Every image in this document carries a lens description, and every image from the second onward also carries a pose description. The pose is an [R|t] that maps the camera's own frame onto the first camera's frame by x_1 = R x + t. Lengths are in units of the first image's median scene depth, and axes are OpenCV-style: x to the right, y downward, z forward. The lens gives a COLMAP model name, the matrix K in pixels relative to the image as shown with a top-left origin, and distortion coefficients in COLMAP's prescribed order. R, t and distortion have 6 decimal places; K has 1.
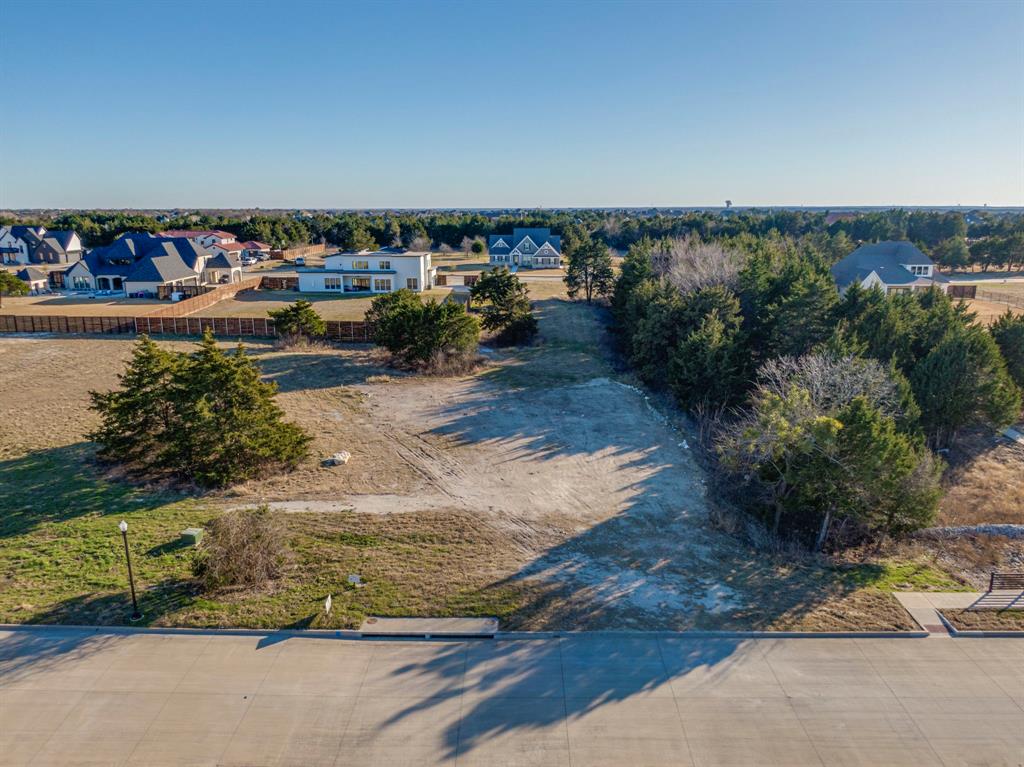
lens RADIAL K [[728.0, 0, 513.5], [0, 728.0, 390.3], [0, 0, 1]] dist [0.033715, -0.054918]
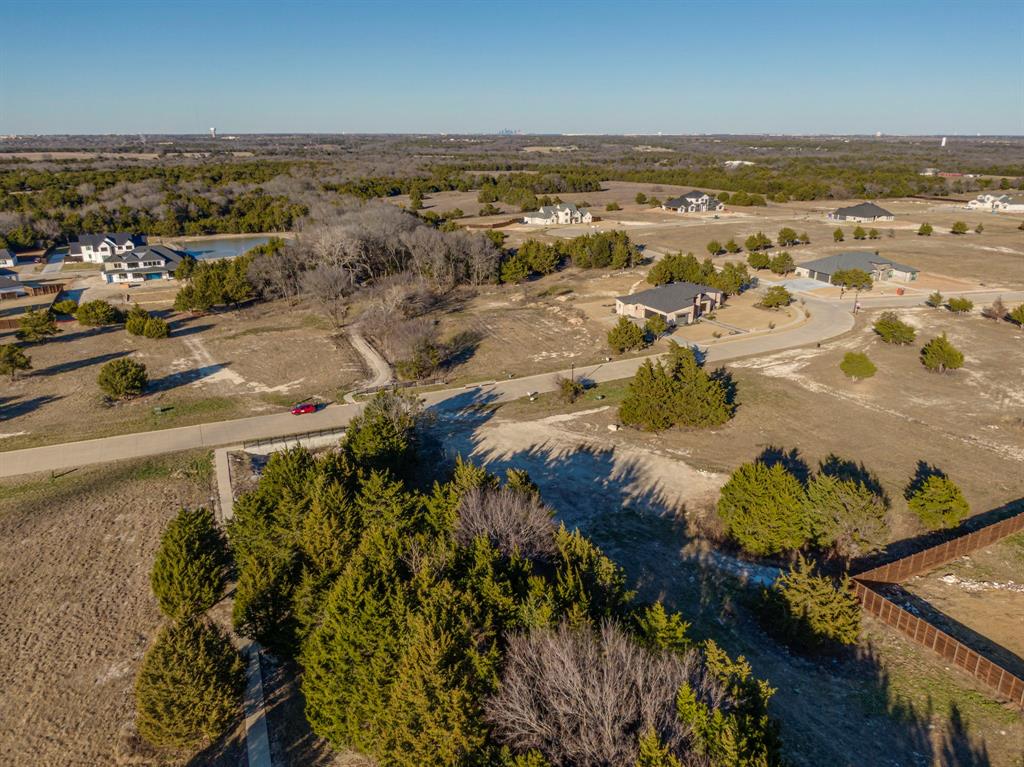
lens RADIAL K [[728.0, 0, 513.5], [0, 728.0, 390.3], [0, 0, 1]] dist [0.033715, -0.054918]
pose [[-0.893042, 0.152460, -0.423357, 1.036742], [-0.108680, 0.839915, 0.531724, -1.253003], [0.436651, 0.520863, -0.733511, 2.756353]]
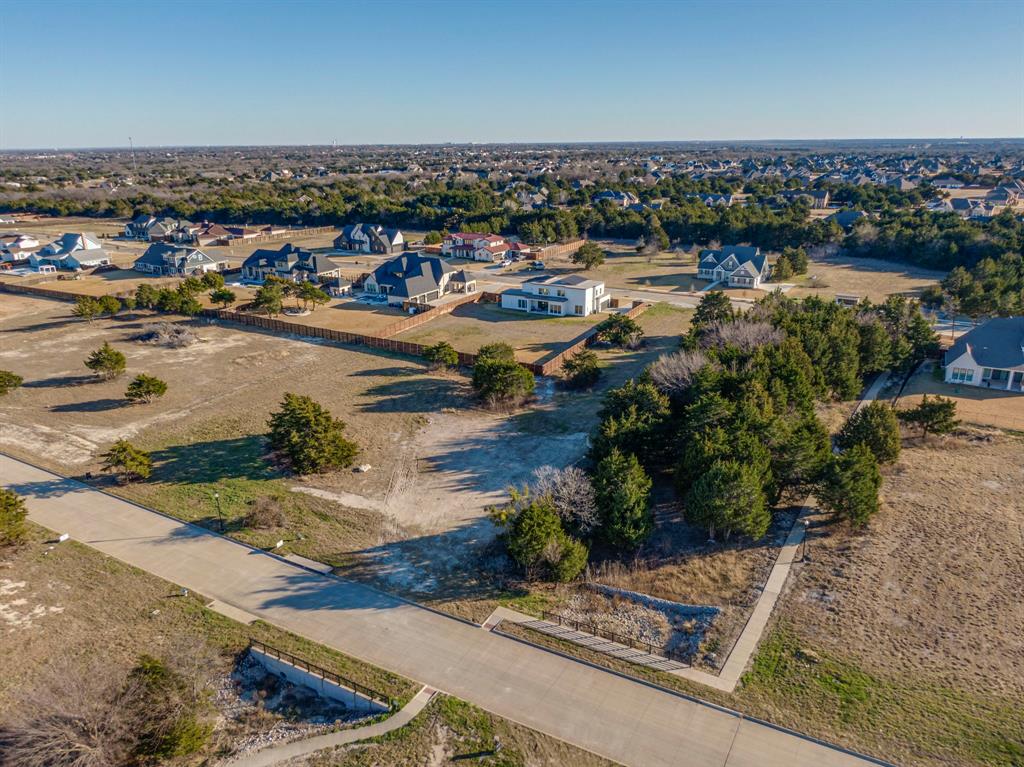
lens RADIAL K [[728.0, 0, 513.5], [0, 728.0, 390.3], [0, 0, 1]] dist [0.033715, -0.054918]
pose [[0.881024, 0.147780, -0.449398, 1.086246], [-0.108311, 0.987735, 0.112468, -0.425119], [0.460506, -0.050413, 0.886224, -0.569248]]
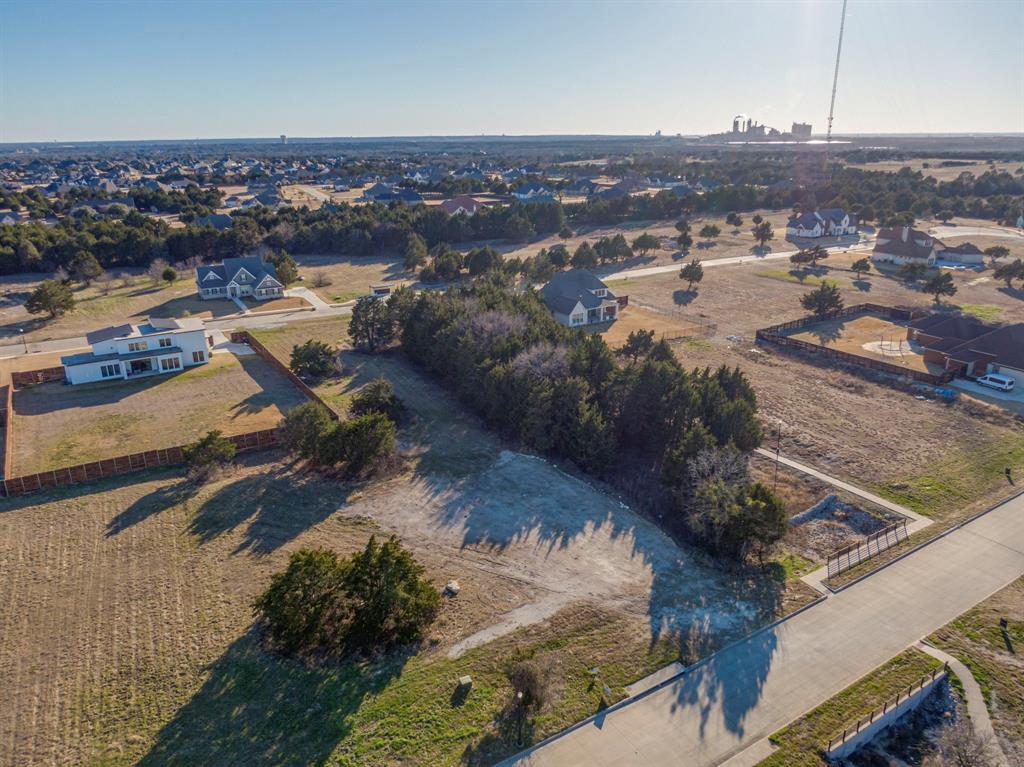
lens RADIAL K [[728.0, 0, 513.5], [0, 728.0, 390.3], [0, 0, 1]] dist [0.033715, -0.054918]
pose [[0.838898, -0.188326, 0.510669, -0.923546], [0.142592, 0.981507, 0.127720, -0.517667], [-0.525278, -0.034327, 0.850238, -0.277908]]
